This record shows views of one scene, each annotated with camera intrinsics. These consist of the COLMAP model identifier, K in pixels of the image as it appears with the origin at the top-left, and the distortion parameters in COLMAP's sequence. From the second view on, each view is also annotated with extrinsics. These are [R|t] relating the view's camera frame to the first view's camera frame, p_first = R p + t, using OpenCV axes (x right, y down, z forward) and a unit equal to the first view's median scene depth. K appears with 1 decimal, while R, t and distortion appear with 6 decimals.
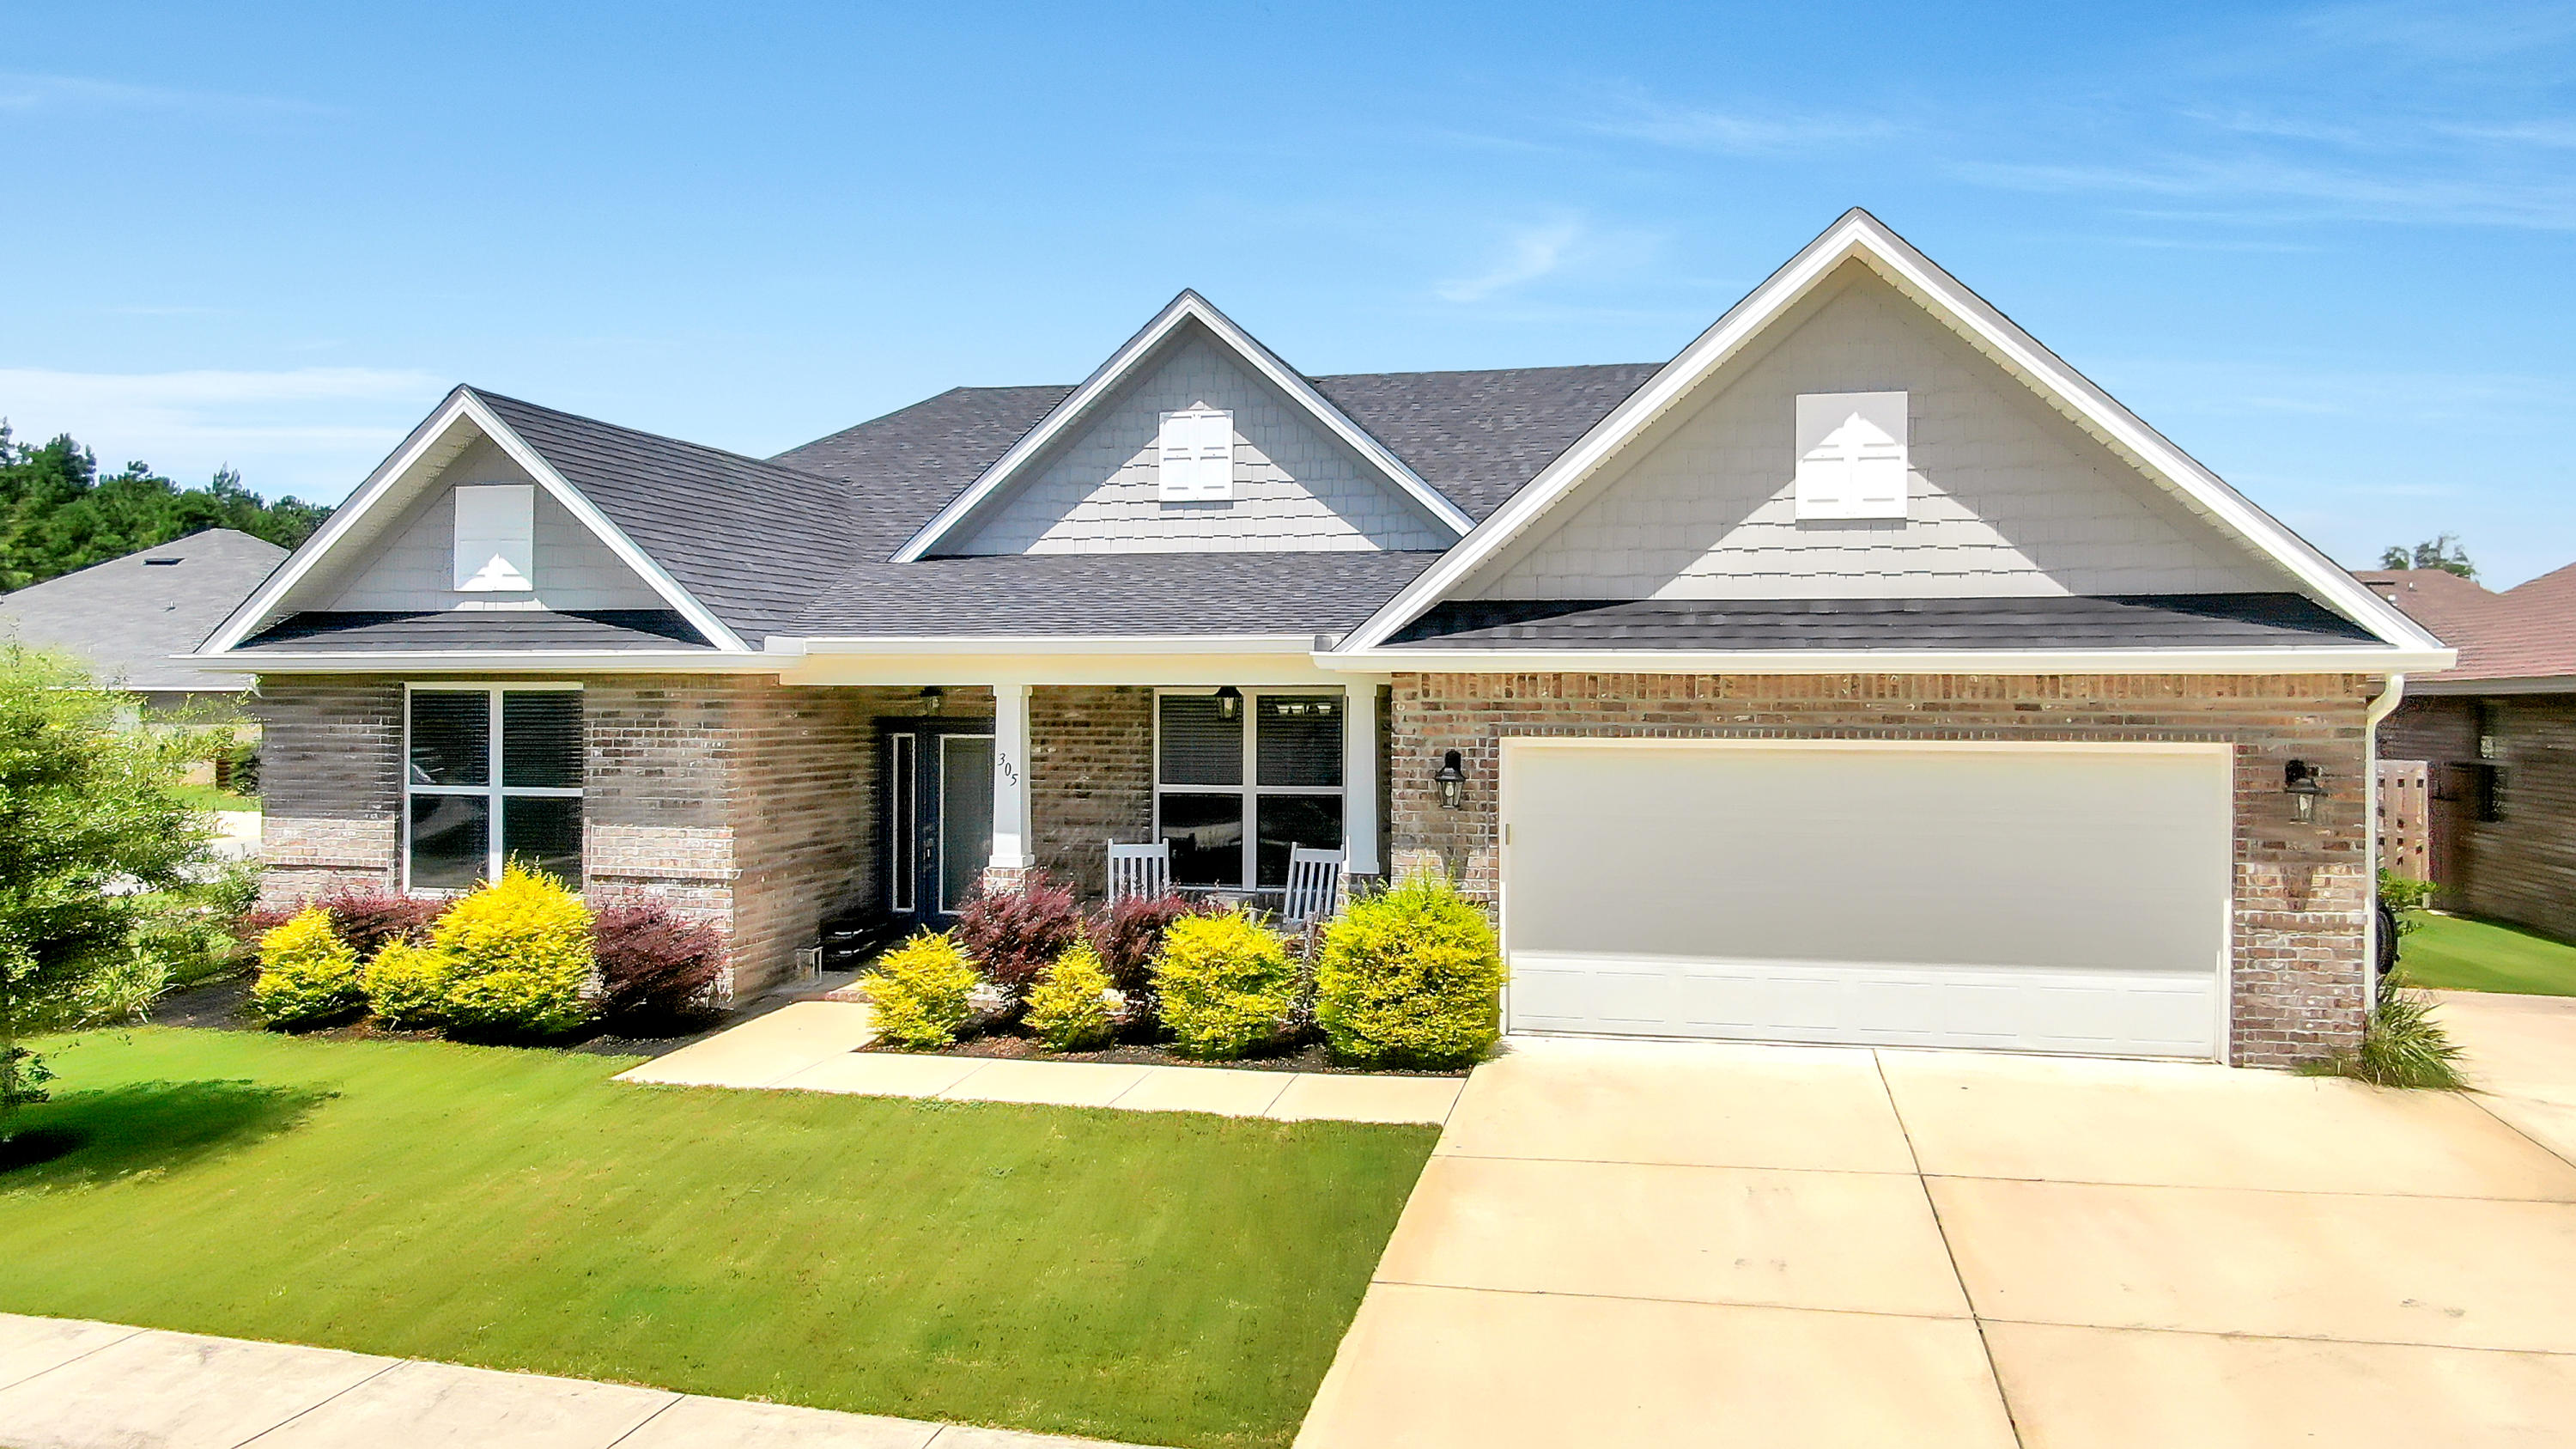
lens RADIAL K [[1860.0, 0, 1283.0], [0, 1860.0, 699.6], [0, 0, 1]] dist [-0.020154, 0.000054]
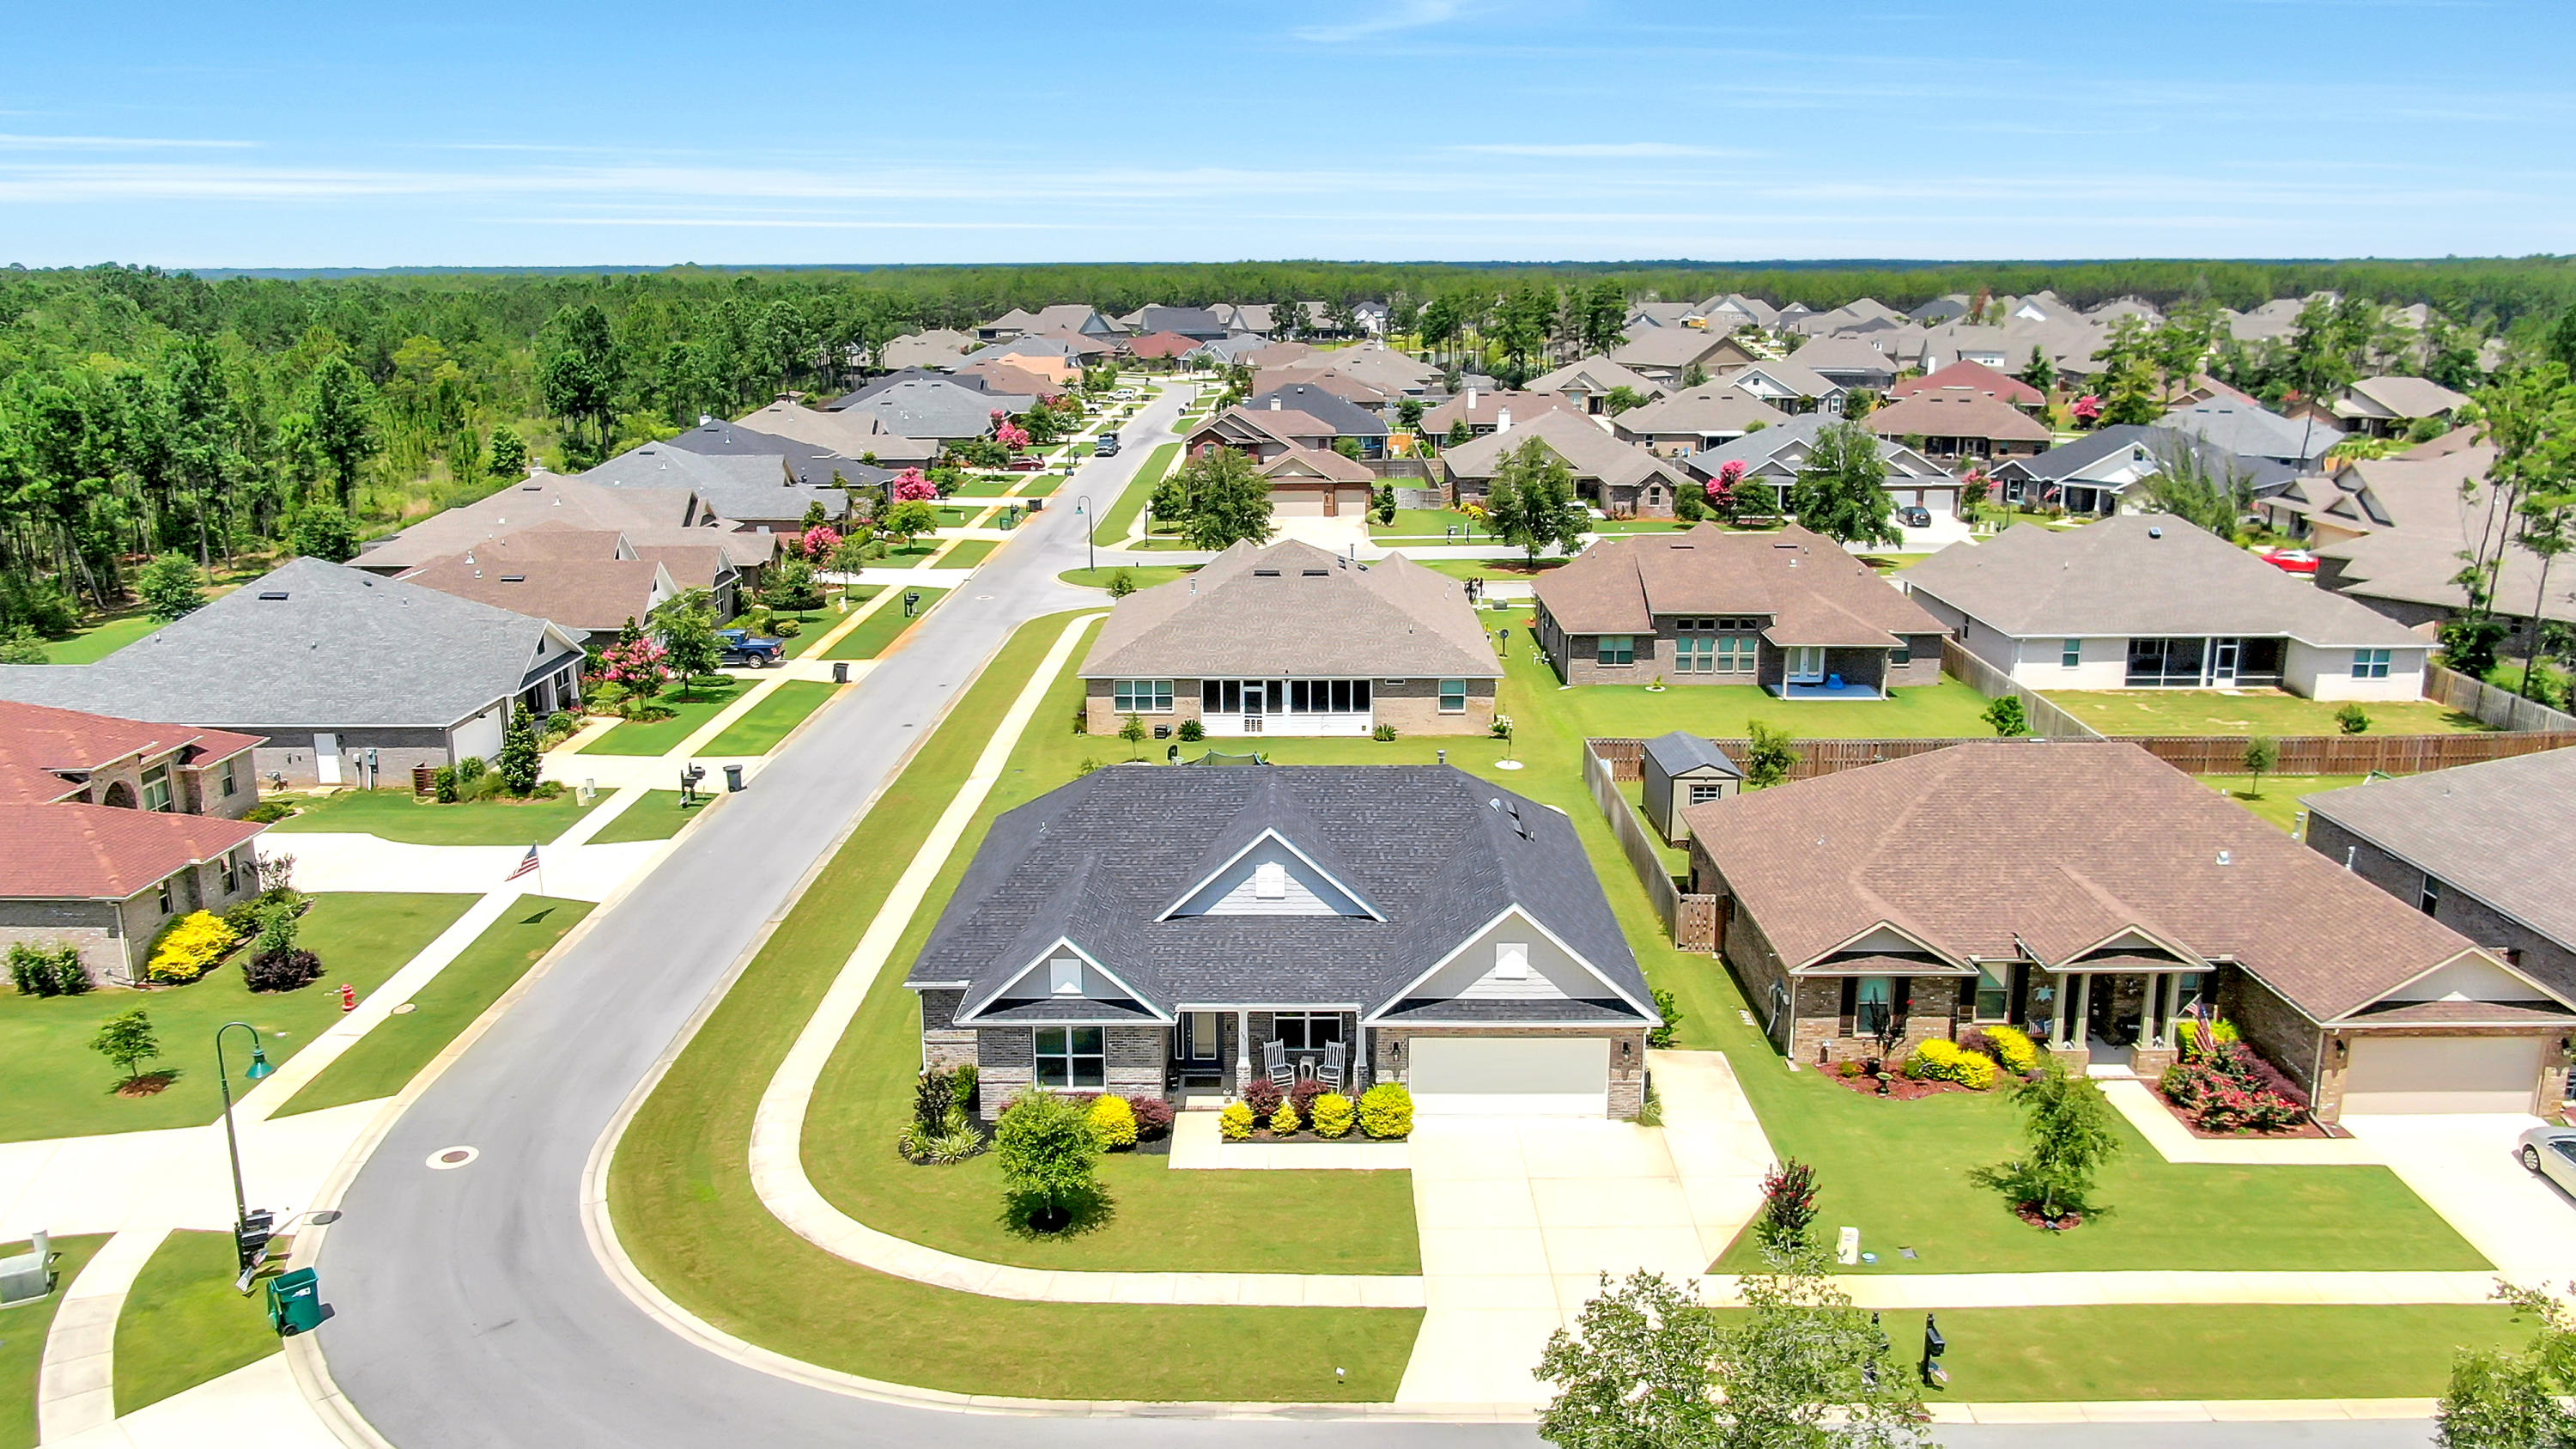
lens RADIAL K [[1860.0, 0, 1284.2], [0, 1860.0, 713.9], [0, 0, 1]] dist [-0.020154, 0.000054]
pose [[0.976632, -0.056747, 0.207292, -0.763867], [0.006938, 0.972334, 0.233492, -1.327776], [-0.214806, -0.226597, 0.950006, -2.003286]]
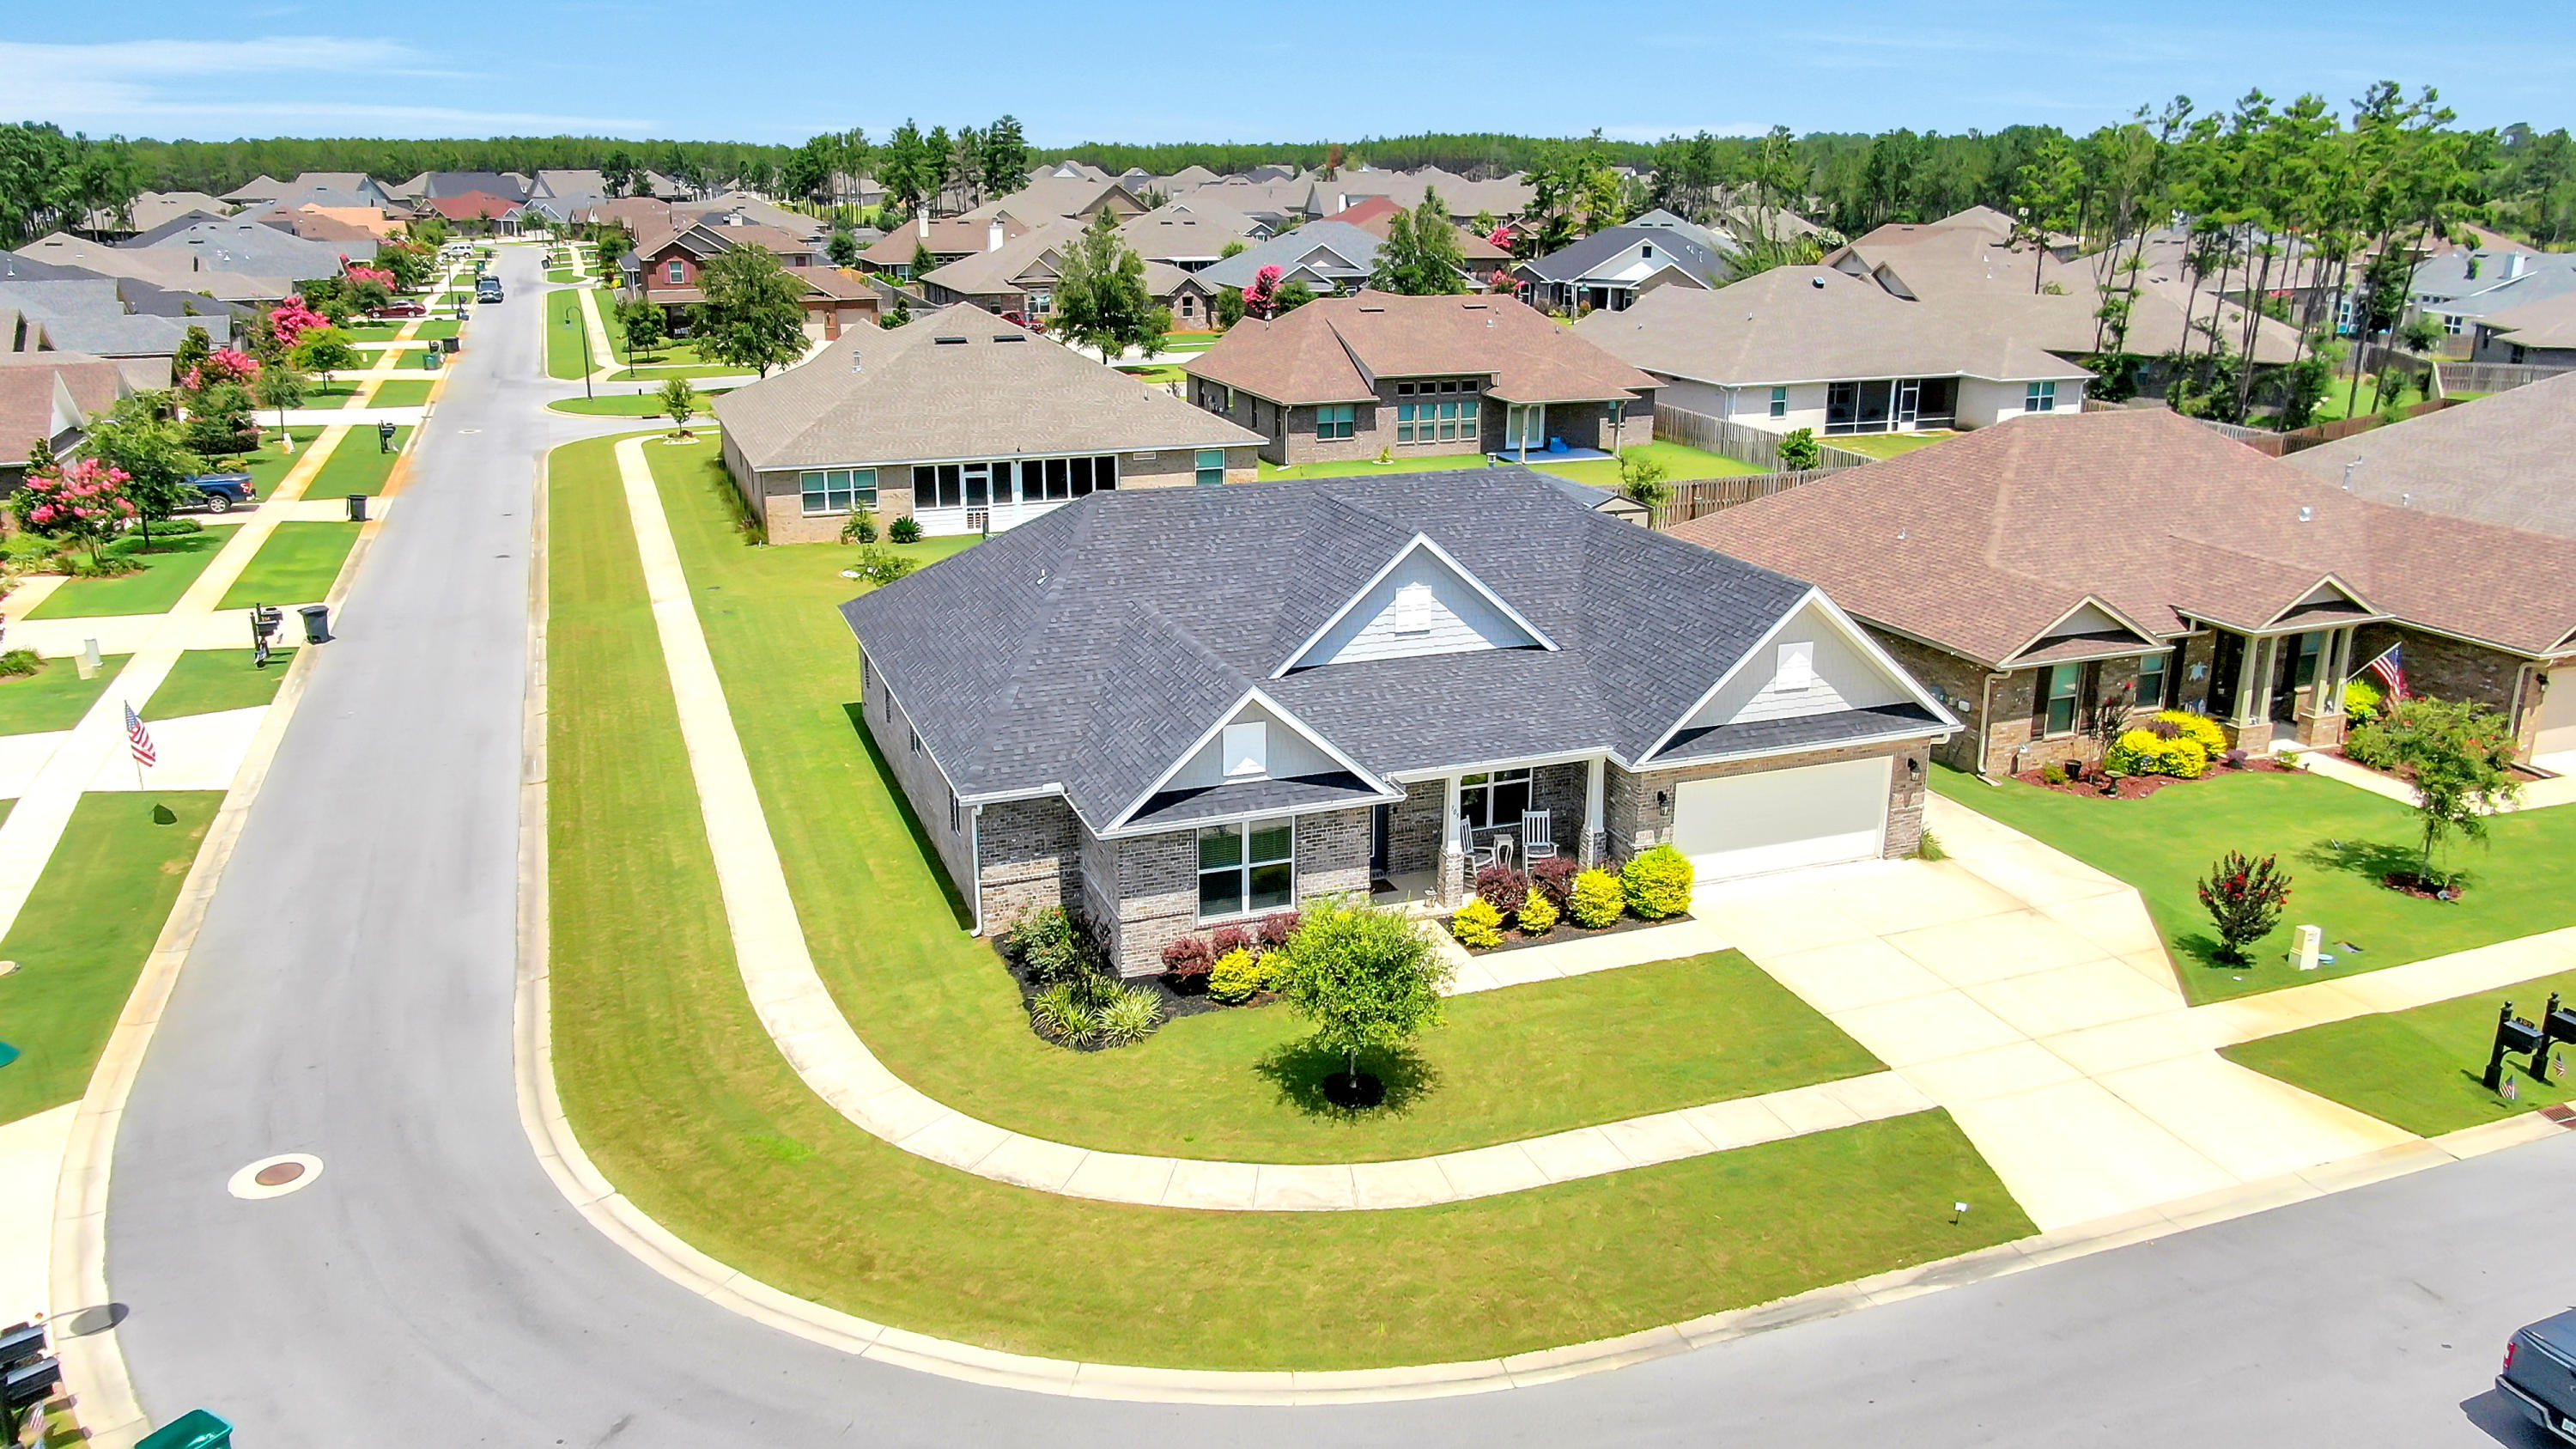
lens RADIAL K [[1860.0, 0, 1280.6], [0, 1860.0, 711.6], [0, 0, 1]] dist [-0.020154, 0.000054]
pose [[0.832521, -0.160250, 0.530311, -1.643109], [0.001227, 0.957781, 0.287497, -0.794988], [-0.553993, -0.238697, 0.797569, -0.693509]]
